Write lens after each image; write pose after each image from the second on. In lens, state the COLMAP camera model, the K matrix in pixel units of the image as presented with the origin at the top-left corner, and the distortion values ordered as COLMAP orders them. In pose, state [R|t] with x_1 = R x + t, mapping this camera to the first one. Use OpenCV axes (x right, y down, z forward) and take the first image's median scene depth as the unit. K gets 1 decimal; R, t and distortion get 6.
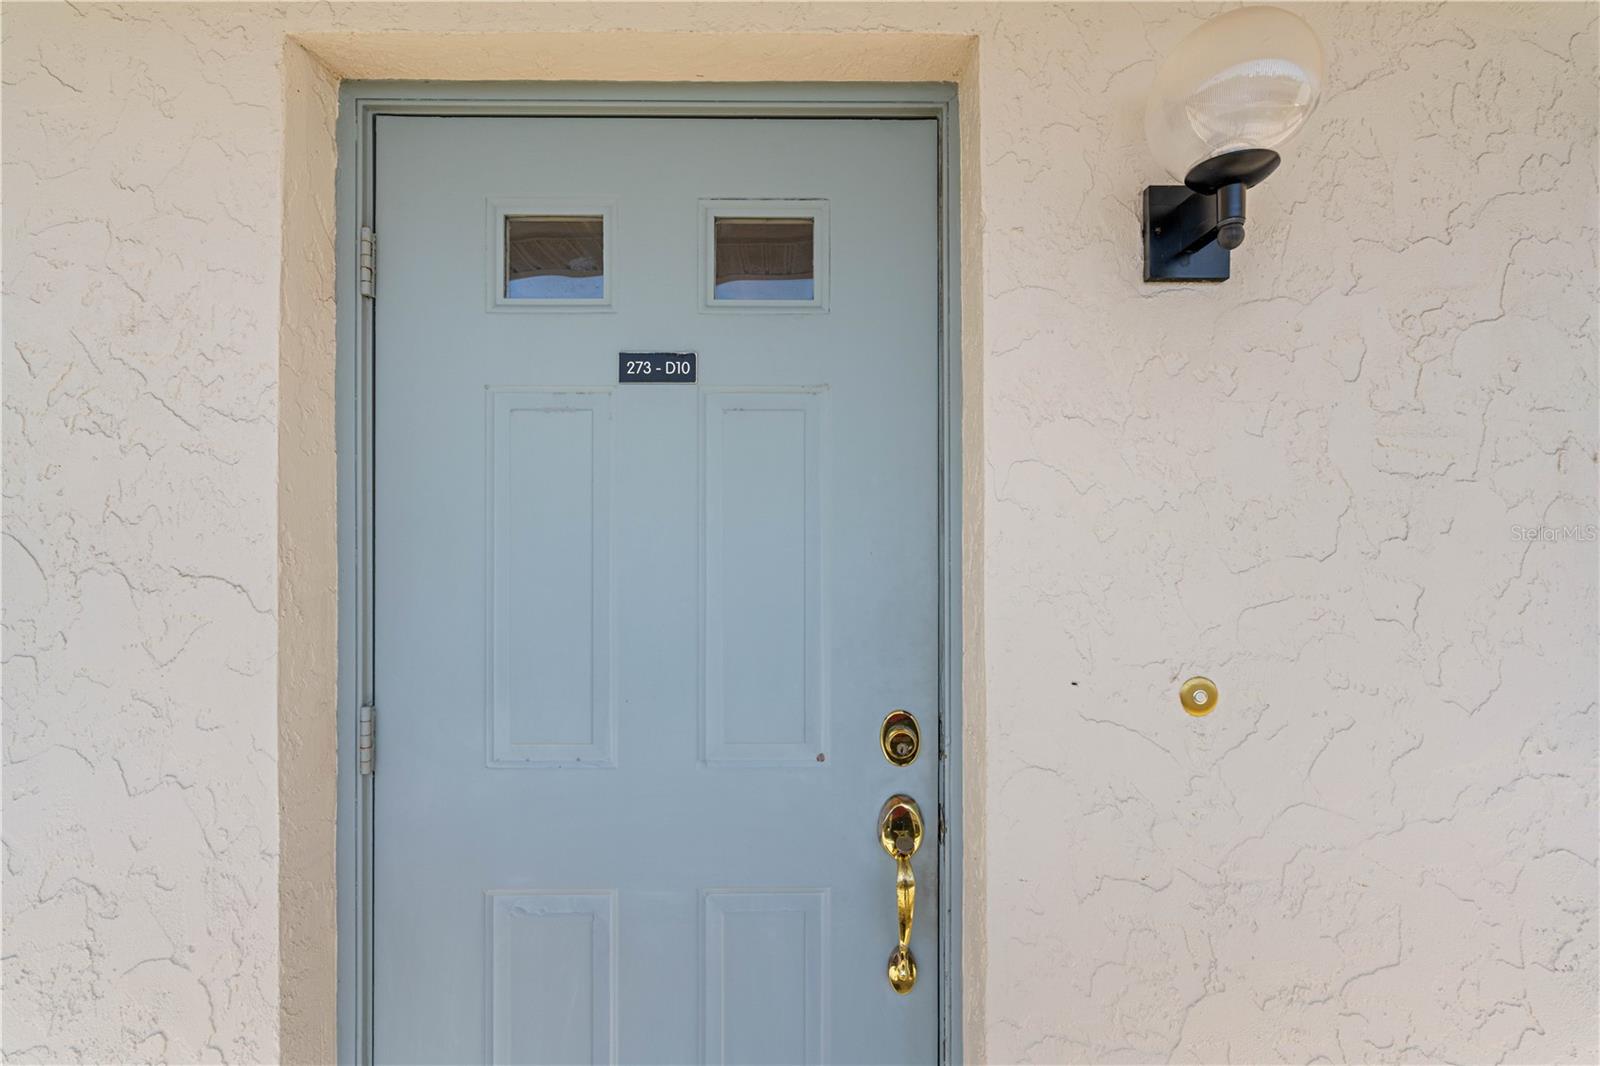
lens RADIAL K [[725.2, 0, 797.3], [0, 725.2, 539.8], [0, 0, 1]] dist [-0.007295, 0.003057]
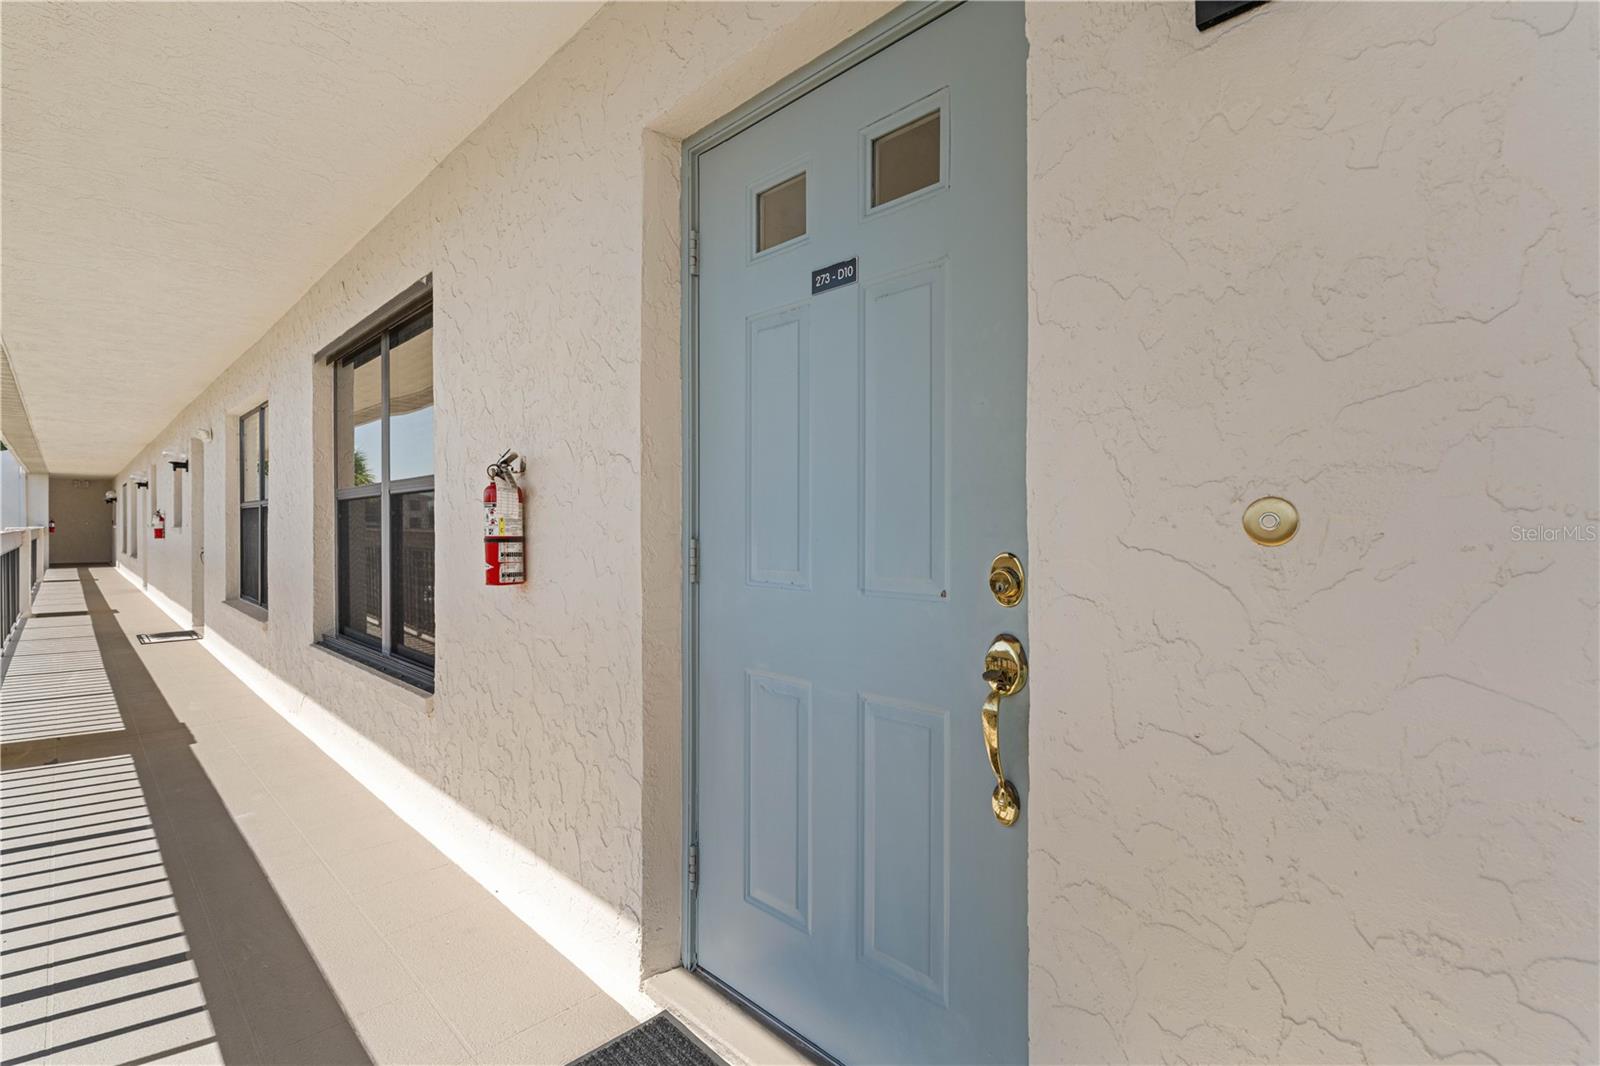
lens RADIAL K [[725.2, 0, 786.8], [0, 725.2, 527.6], [0, 0, 1]] dist [-0.007295, 0.003057]
pose [[0.698242, 0.007702, -0.715820, 0.664919], [-0.000348, 0.999946, 0.010419, 0.189786], [0.715862, -0.007026, 0.698207, 0.053784]]
